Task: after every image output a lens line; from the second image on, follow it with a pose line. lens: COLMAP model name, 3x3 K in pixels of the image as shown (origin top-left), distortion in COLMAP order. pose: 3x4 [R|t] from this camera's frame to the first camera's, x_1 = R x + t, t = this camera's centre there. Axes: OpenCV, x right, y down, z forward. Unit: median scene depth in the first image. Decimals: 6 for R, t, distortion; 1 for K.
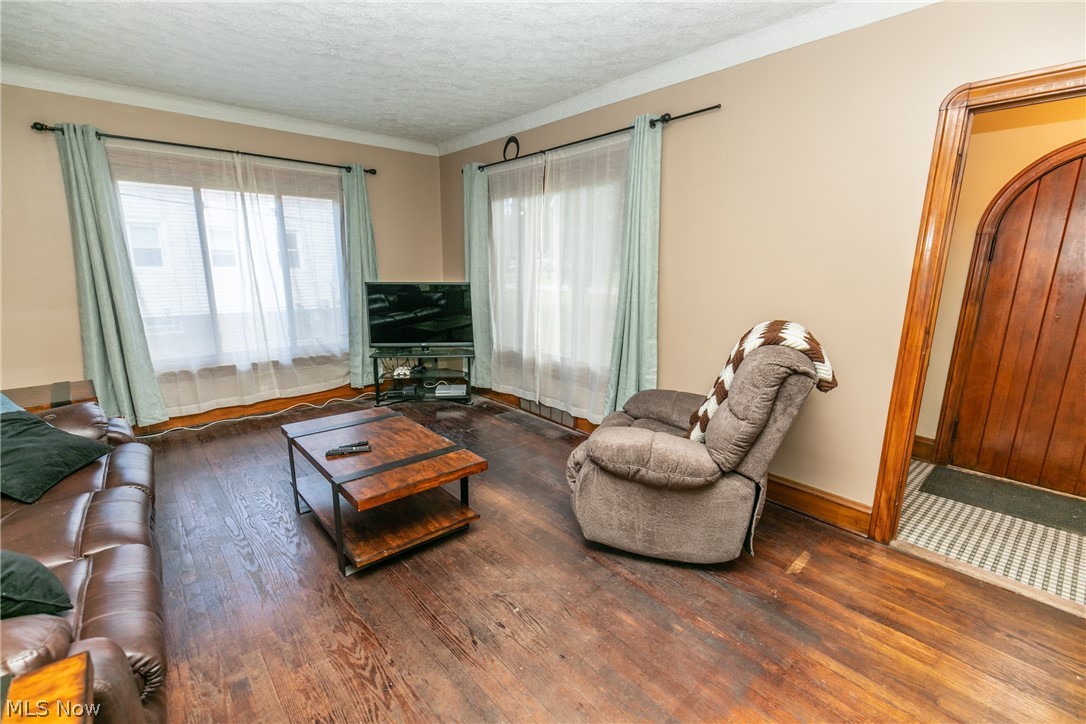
lens RADIAL K [[485.0, 0, 539.4], [0, 485.0, 377.8], [0, 0, 1]] dist [0.001946, 0.000019]
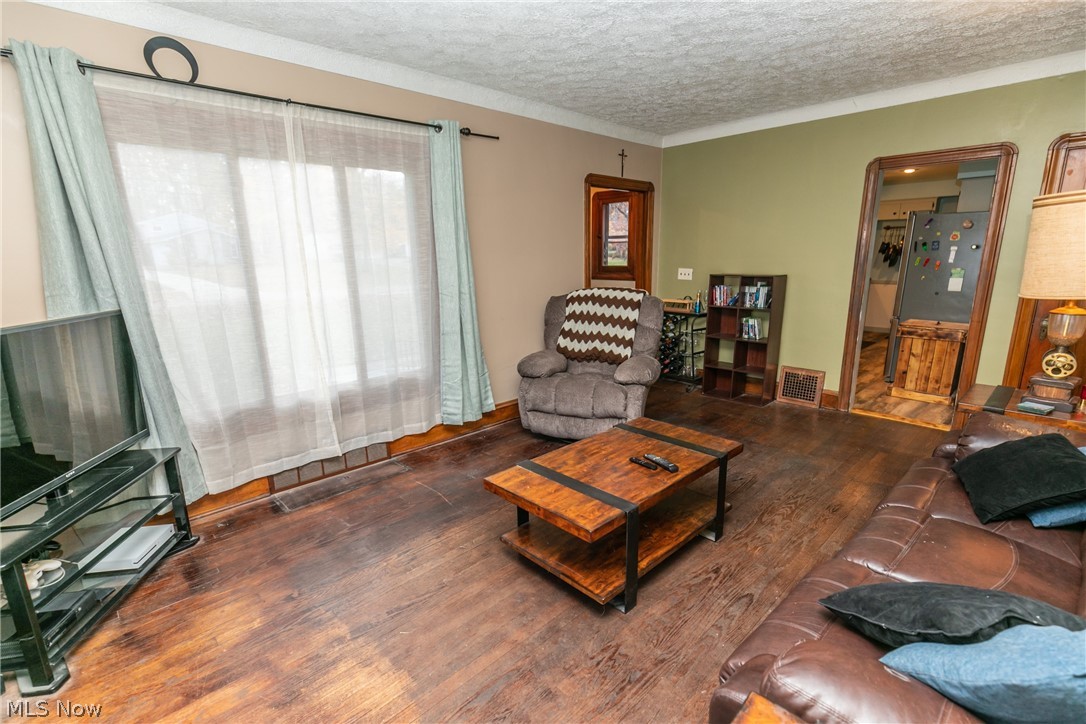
lens RADIAL K [[500.7, 0, 568.2], [0, 500.7, 365.0], [0, 0, 1]] dist [0.019905, -0.000033]
pose [[-0.077508, -0.234191, 0.969096, -0.740714], [0.241284, 0.938719, 0.246147, -0.179463], [-0.967354, 0.252906, -0.016252, 0.660267]]
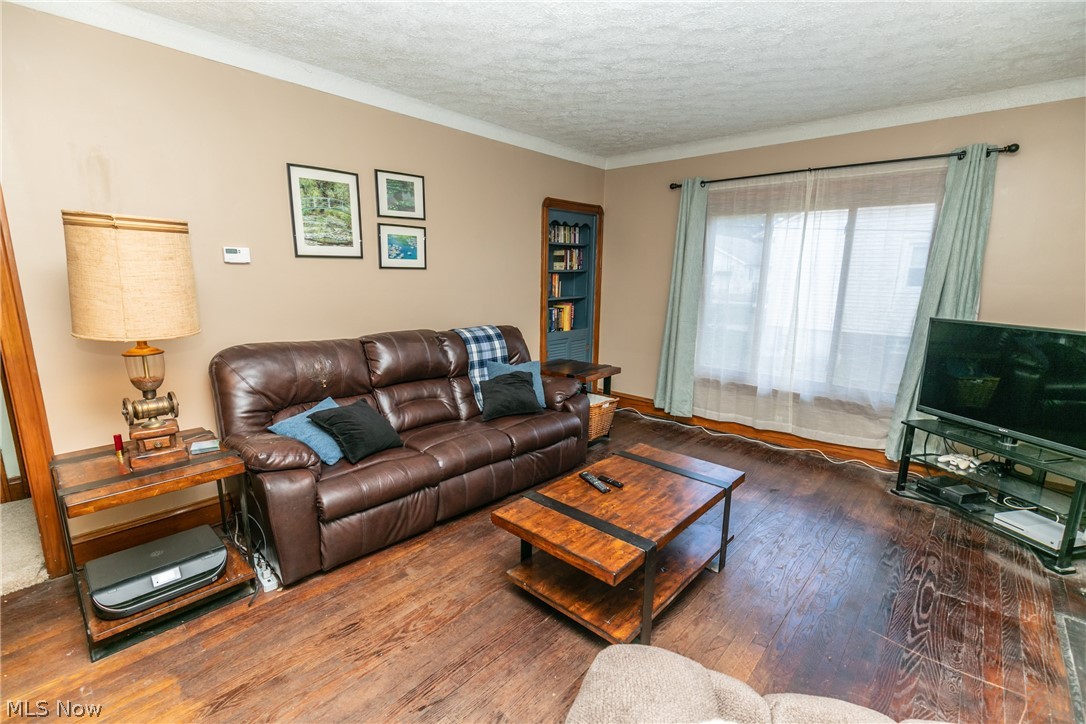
lens RADIAL K [[484.8, 0, 543.9], [0, 484.8, 370.4], [0, 0, 1]] dist [0.004371, -0.000053]
pose [[0.117223, 0.193524, -0.974067, 0.282780], [-0.242225, 0.956779, 0.160939, -0.111390], [0.963112, 0.217078, 0.159033, 0.406729]]
